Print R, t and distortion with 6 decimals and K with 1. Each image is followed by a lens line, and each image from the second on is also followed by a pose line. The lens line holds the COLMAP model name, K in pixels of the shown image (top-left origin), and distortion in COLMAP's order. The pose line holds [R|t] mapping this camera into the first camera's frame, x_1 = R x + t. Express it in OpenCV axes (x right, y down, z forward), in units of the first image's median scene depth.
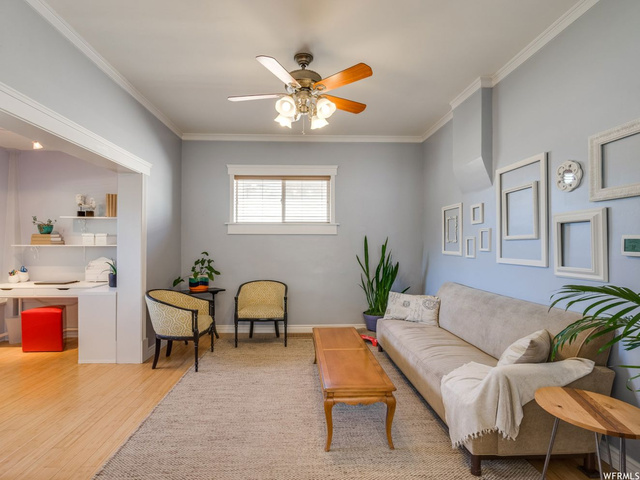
lens RADIAL K [[336.2, 0, 318.1], [0, 336.2, 242.0], [0, 0, 1]] dist [-0.005176, -0.000446]
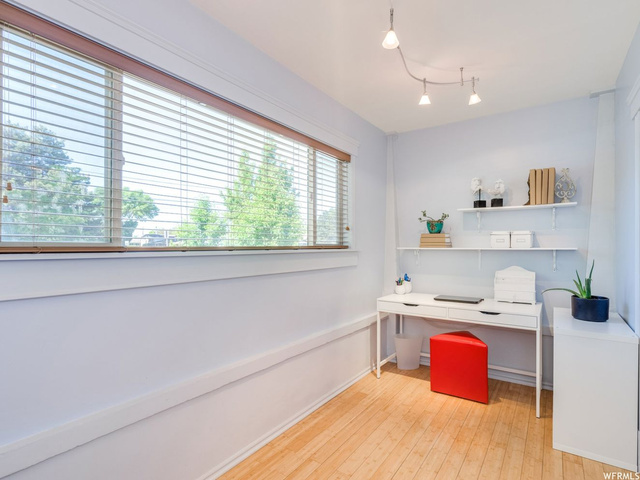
lens RADIAL K [[336.2, 0, 320.1], [0, 336.2, 242.0], [0, 0, 1]] dist [-0.005176, -0.000446]
pose [[0.786213, -0.012102, -0.617837, -0.543240], [0.006276, 0.999913, -0.011600, 0.002816], [0.617923, 0.005243, 0.786221, 0.228687]]
